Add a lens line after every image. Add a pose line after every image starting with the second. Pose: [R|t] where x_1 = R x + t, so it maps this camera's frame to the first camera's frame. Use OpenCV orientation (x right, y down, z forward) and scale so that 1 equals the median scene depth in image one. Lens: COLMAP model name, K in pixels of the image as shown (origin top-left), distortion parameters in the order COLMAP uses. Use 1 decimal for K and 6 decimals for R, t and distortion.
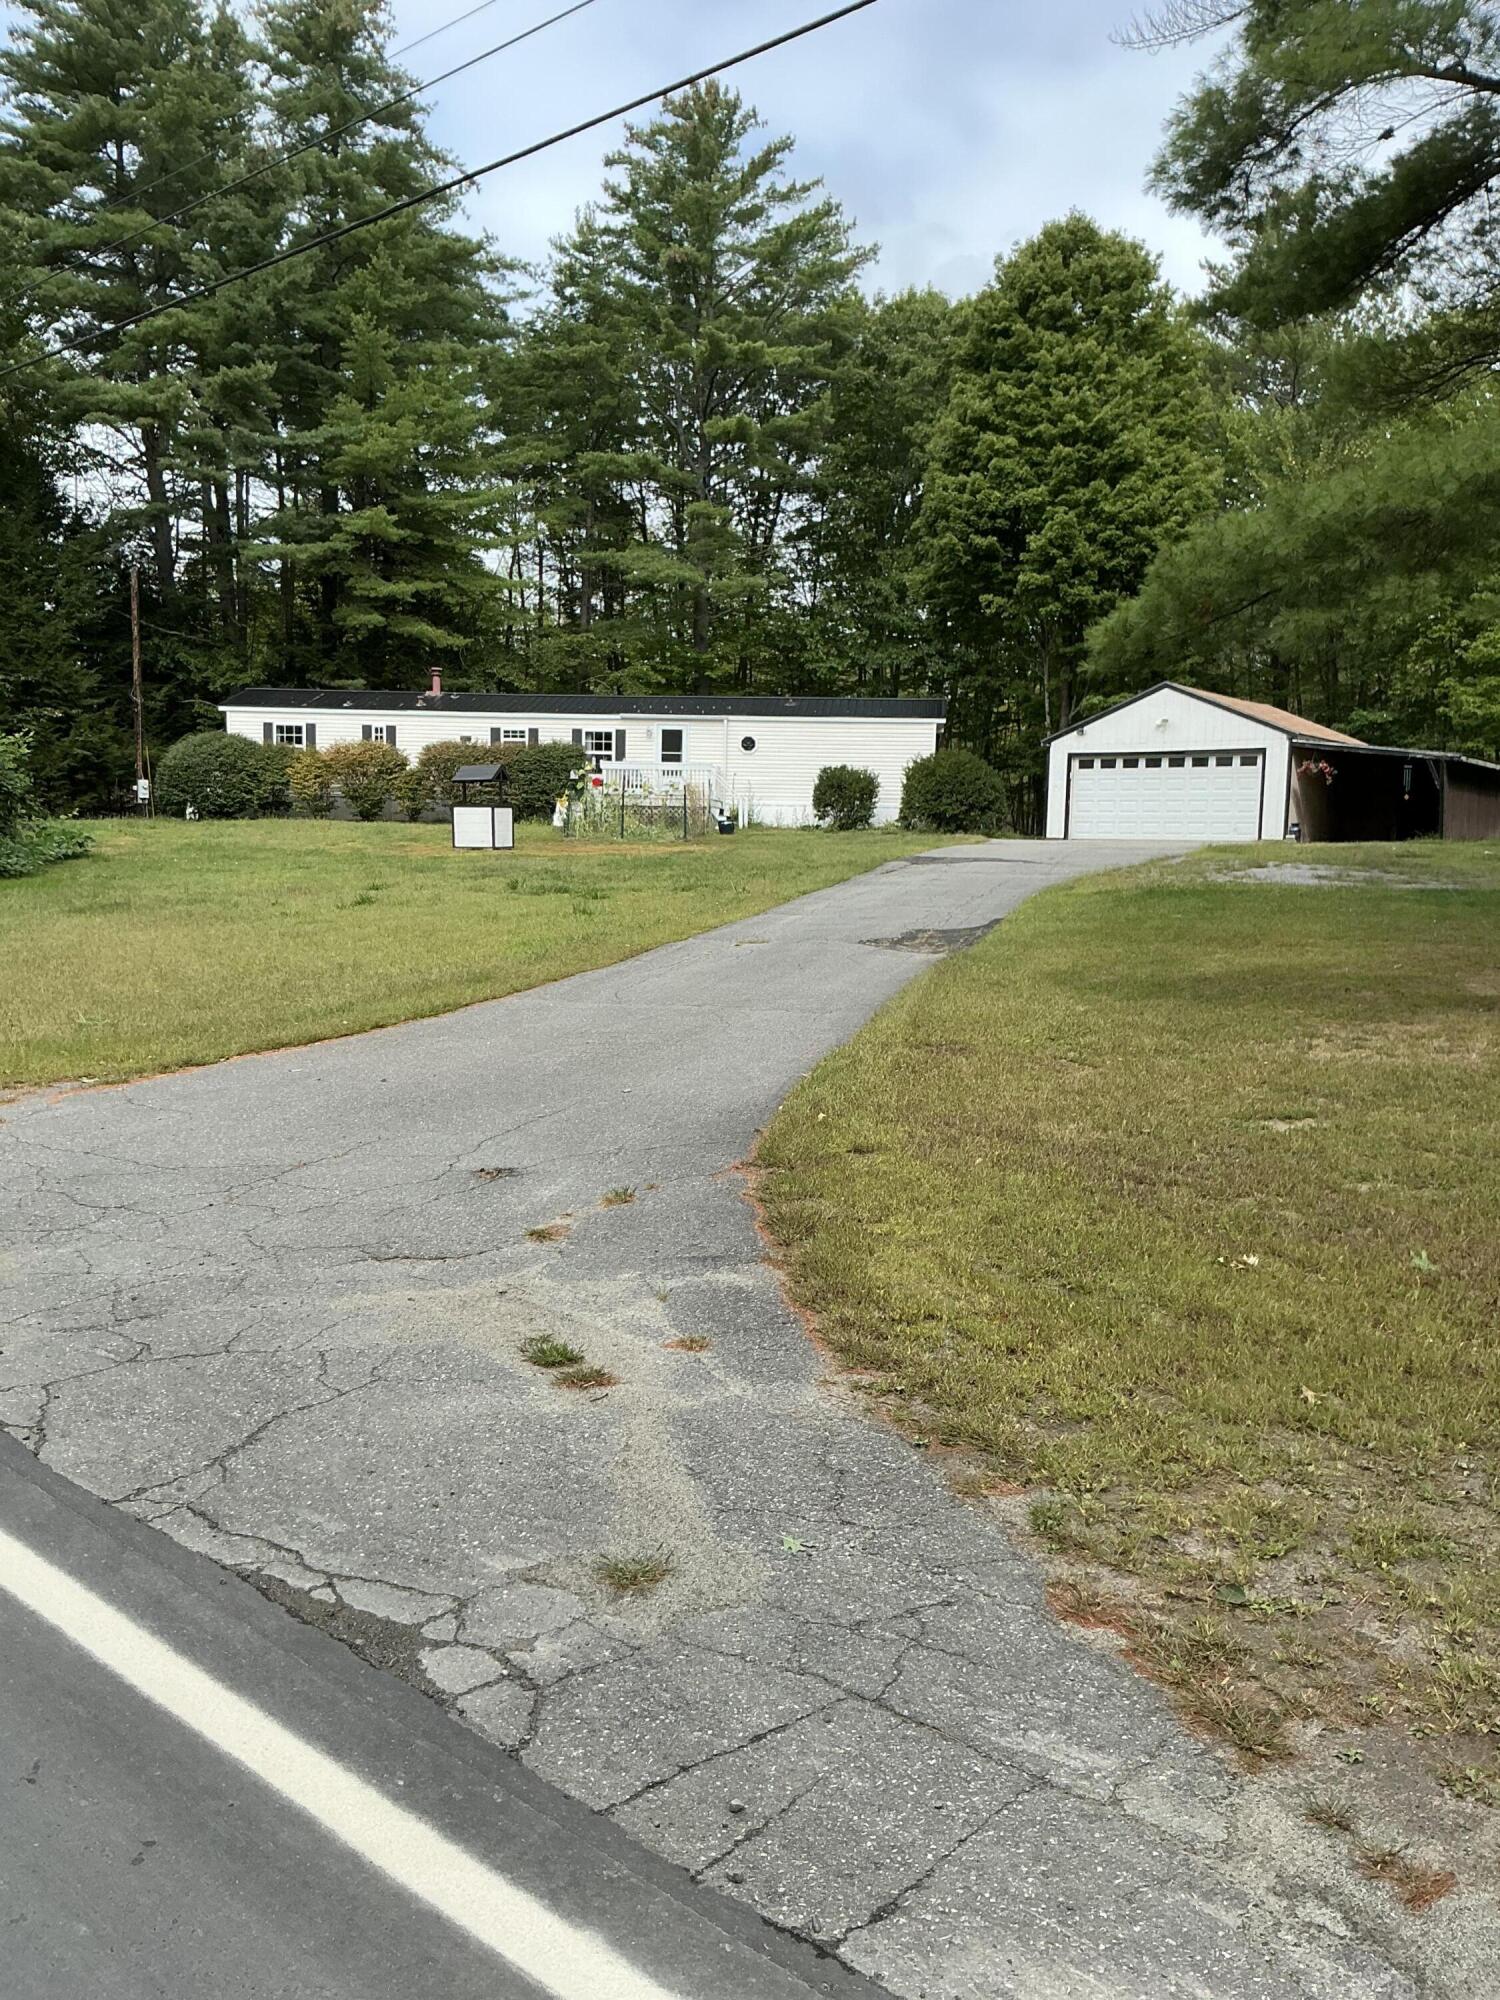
lens RADIAL K [[1656.3, 0, 748.0], [0, 1656.3, 1001.8], [0, 0, 1]] dist [-0.010194, -0.005582]
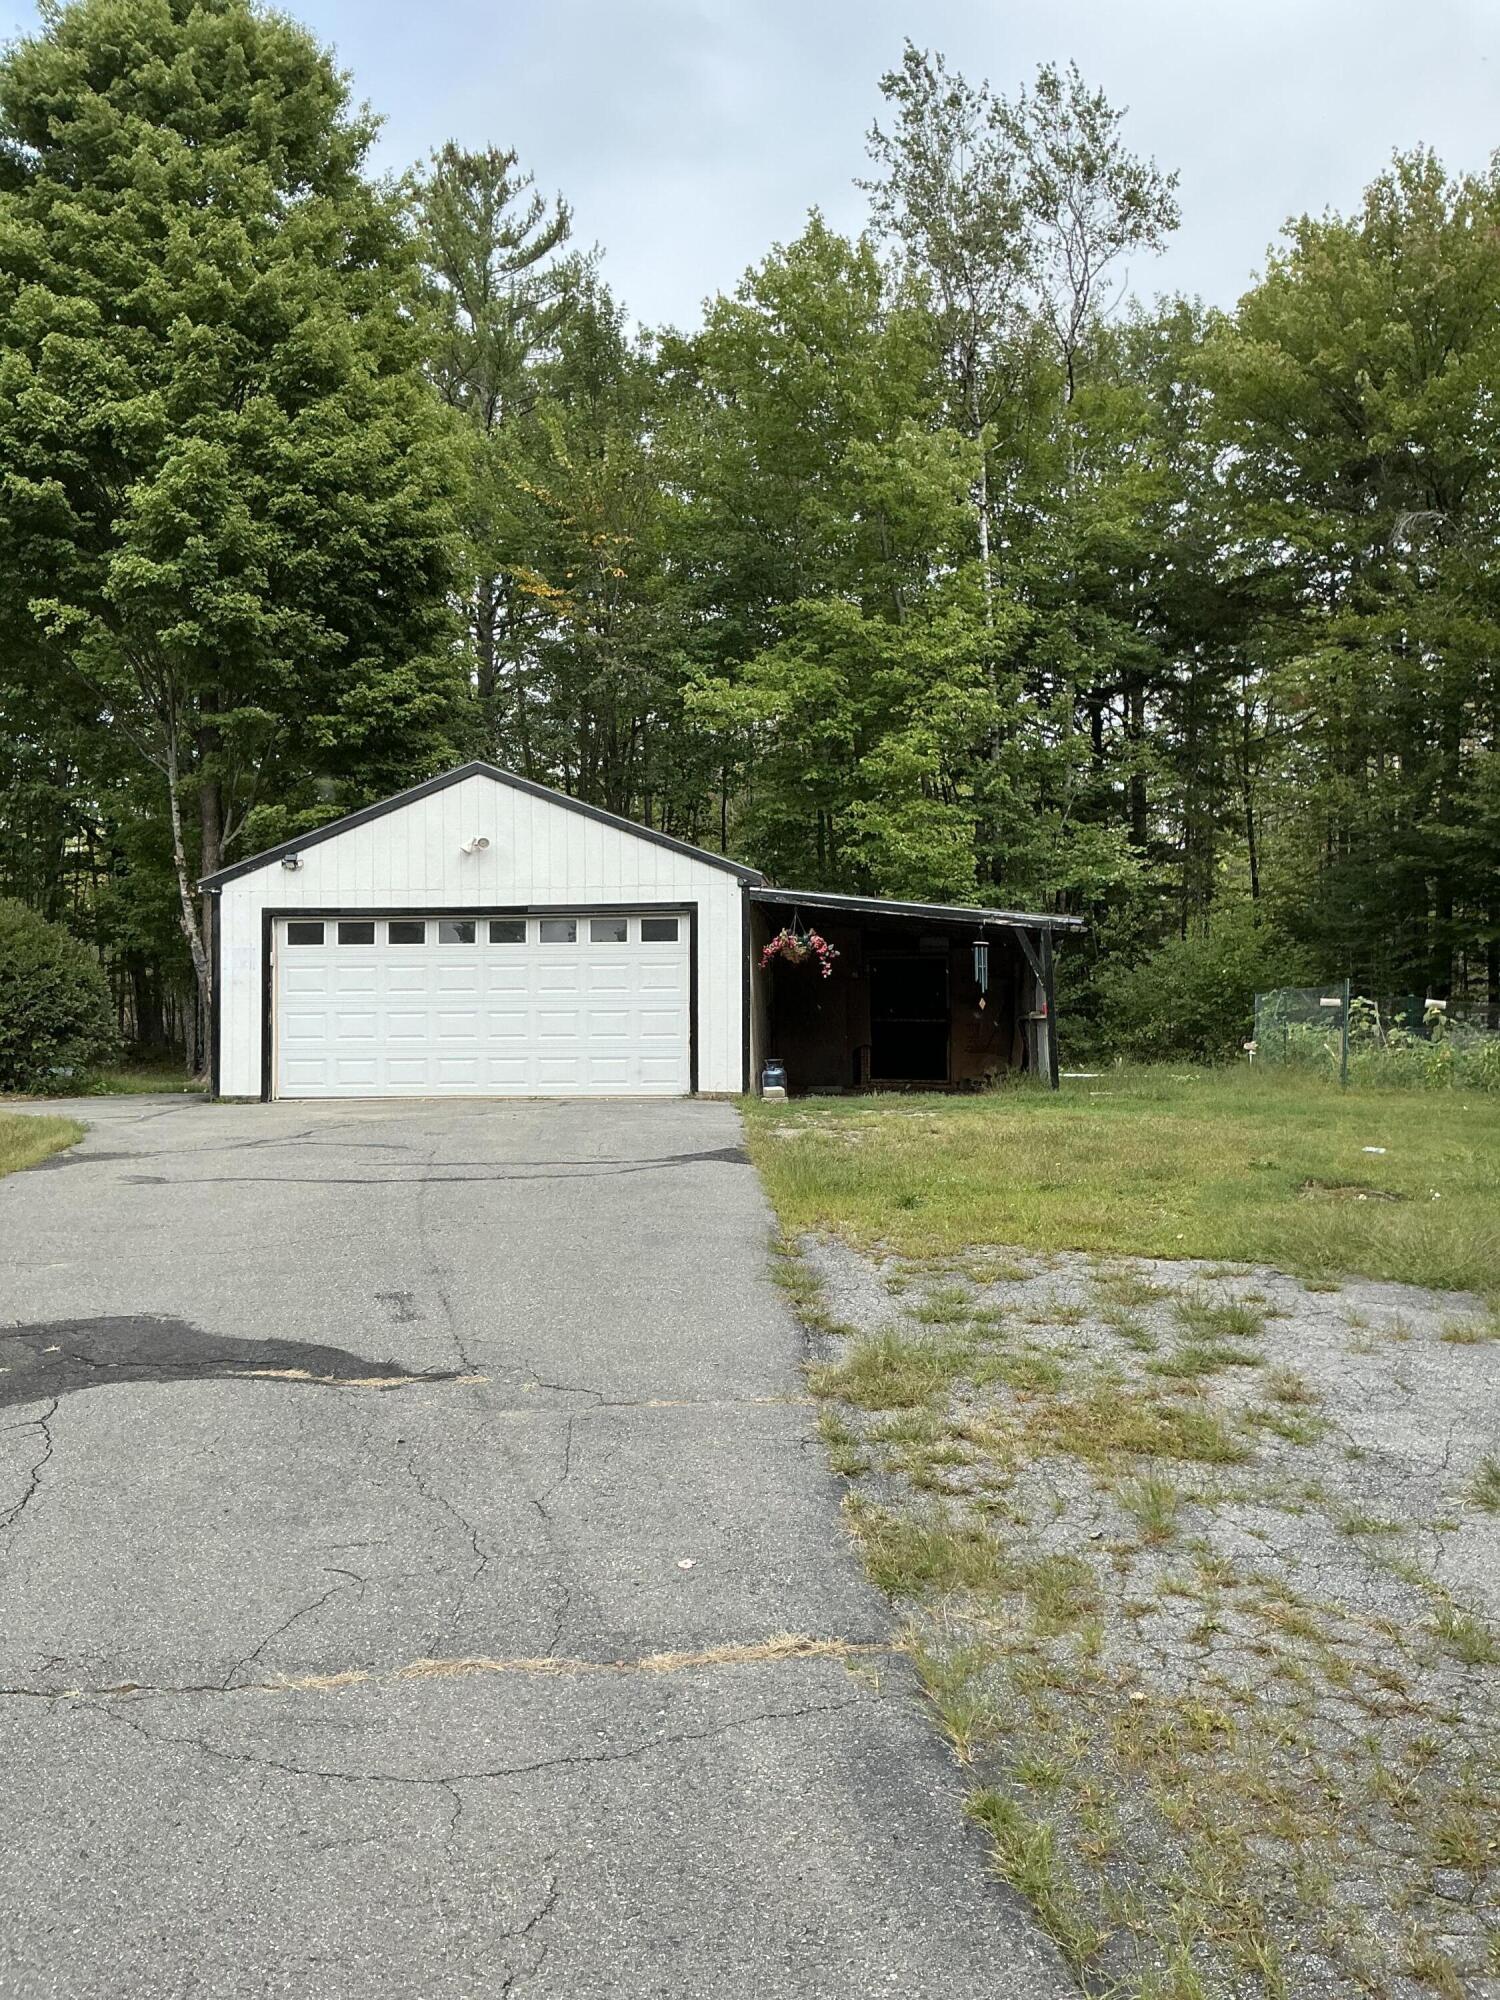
lens RADIAL K [[1656.3, 0, 694.6], [0, 1656.3, 1038.7], [0, 0, 1]] dist [-0.010194, -0.005582]
pose [[0.861626, -0.022735, 0.507034, 0.059038], [0.064683, 0.995769, -0.065270, -0.069986], [-0.503404, 0.089035, 0.859451, 0.497709]]
